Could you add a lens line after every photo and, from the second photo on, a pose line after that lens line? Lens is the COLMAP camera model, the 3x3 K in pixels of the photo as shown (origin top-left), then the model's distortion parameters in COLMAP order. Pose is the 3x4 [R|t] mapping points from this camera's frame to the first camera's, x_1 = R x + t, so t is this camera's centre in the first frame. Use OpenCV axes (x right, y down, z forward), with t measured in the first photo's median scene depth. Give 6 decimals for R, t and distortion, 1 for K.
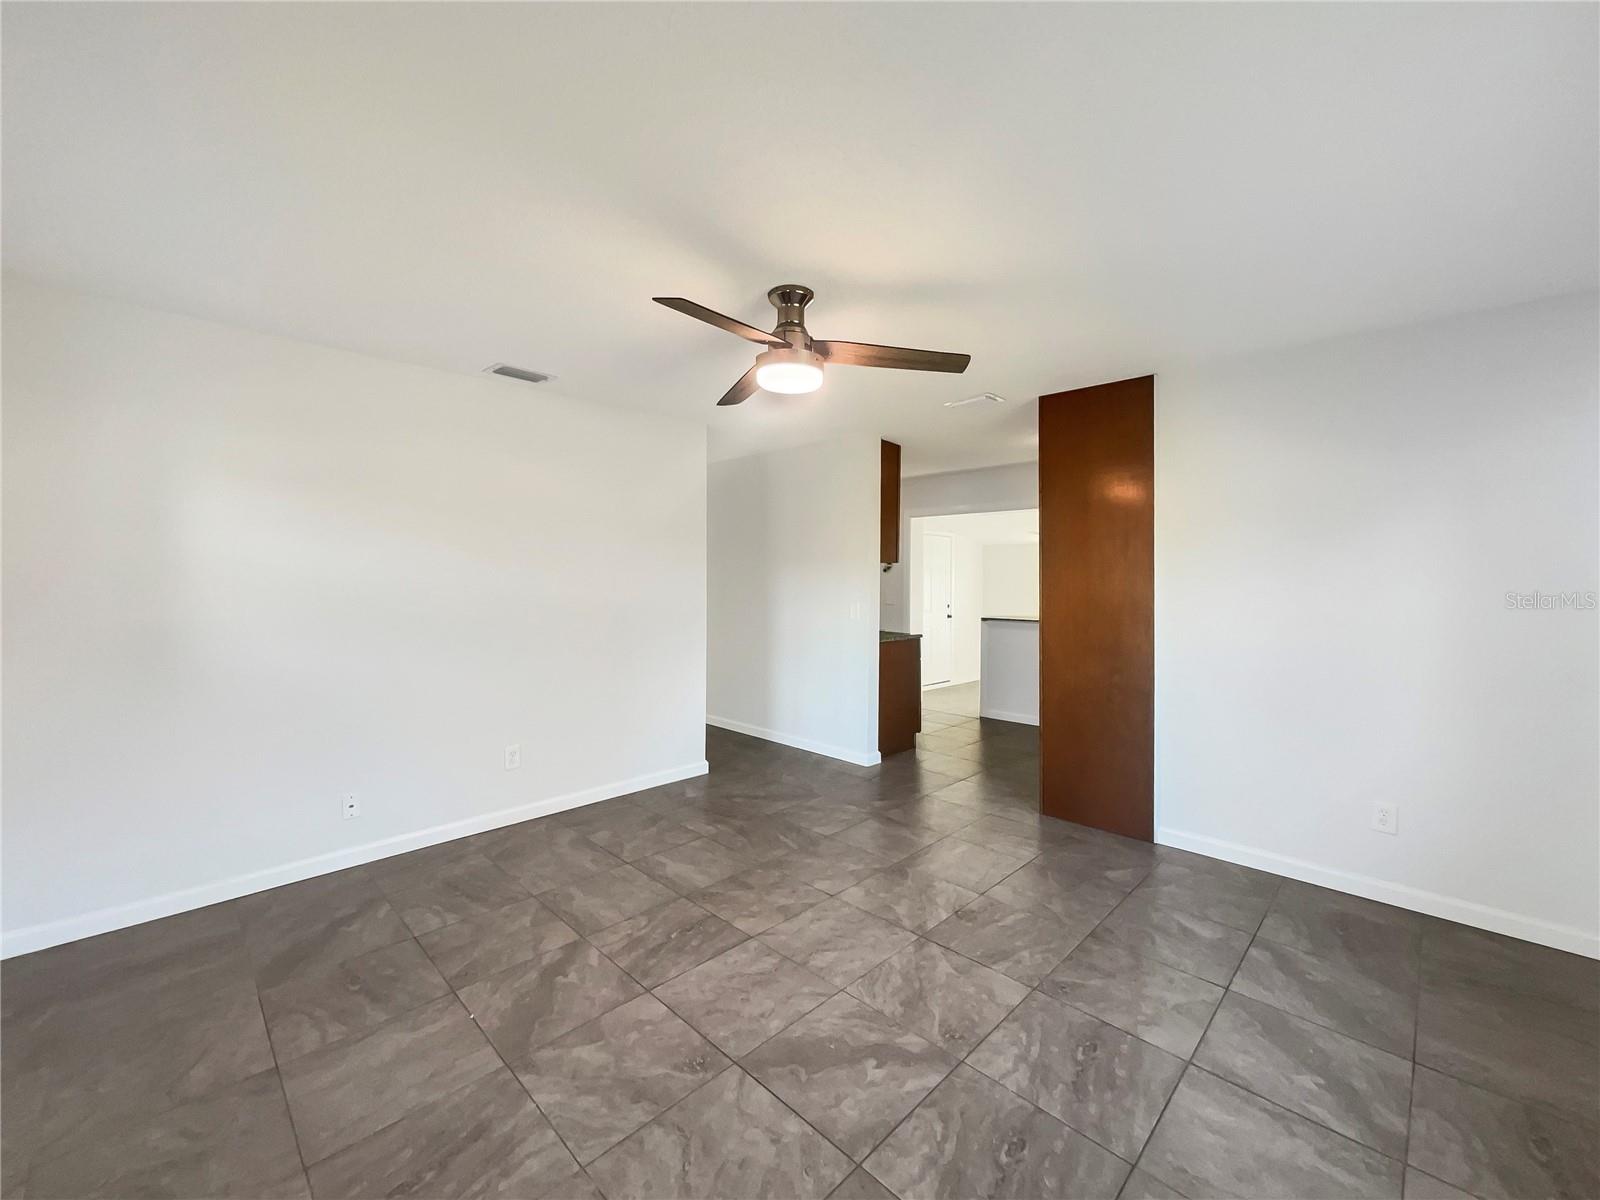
lens RADIAL K [[654.5, 0, 802.7], [0, 654.5, 596.5], [0, 0, 1]] dist [-0.000683, -0.000055]
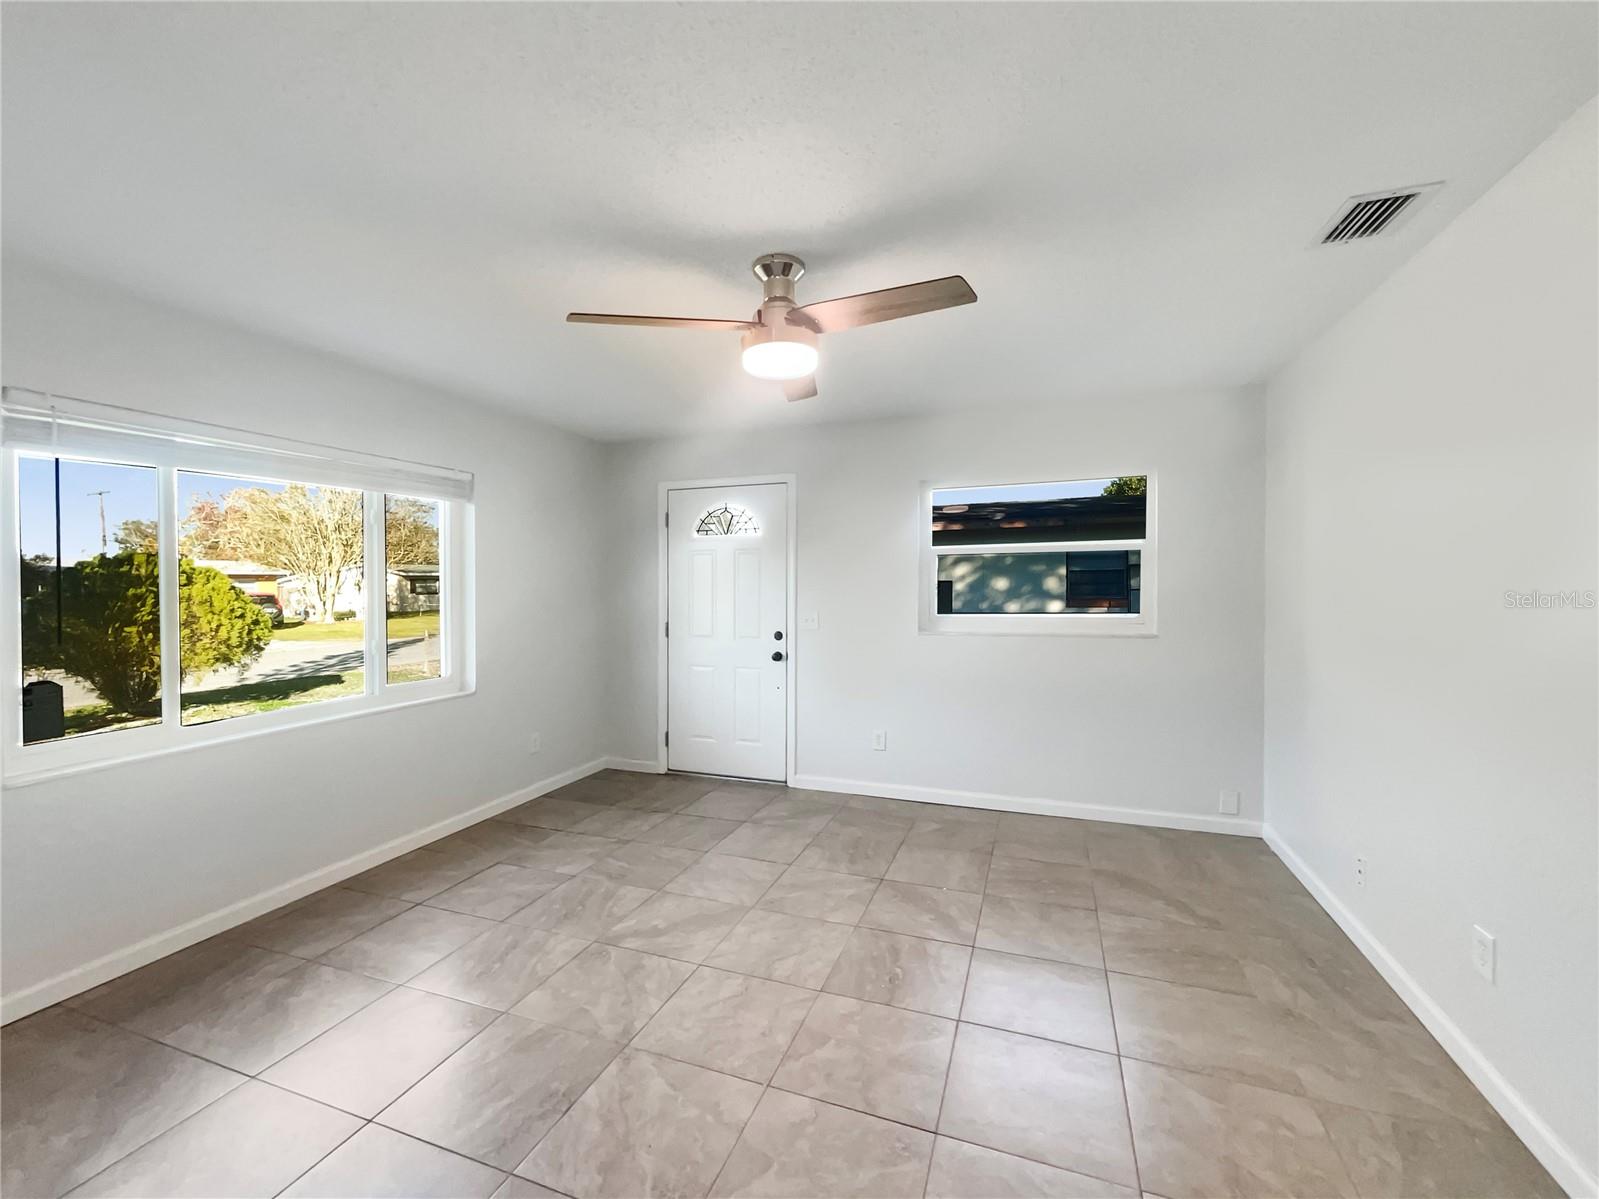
lens RADIAL K [[654.1, 0, 799.2], [0, 654.1, 588.1], [0, 0, 1]] dist [-0.000683, -0.000055]
pose [[-0.905525, 0.005921, -0.424252, 0.356875], [-0.009835, 0.999341, 0.034939, -0.058707], [0.424179, 0.035810, -0.904870, 1.970014]]
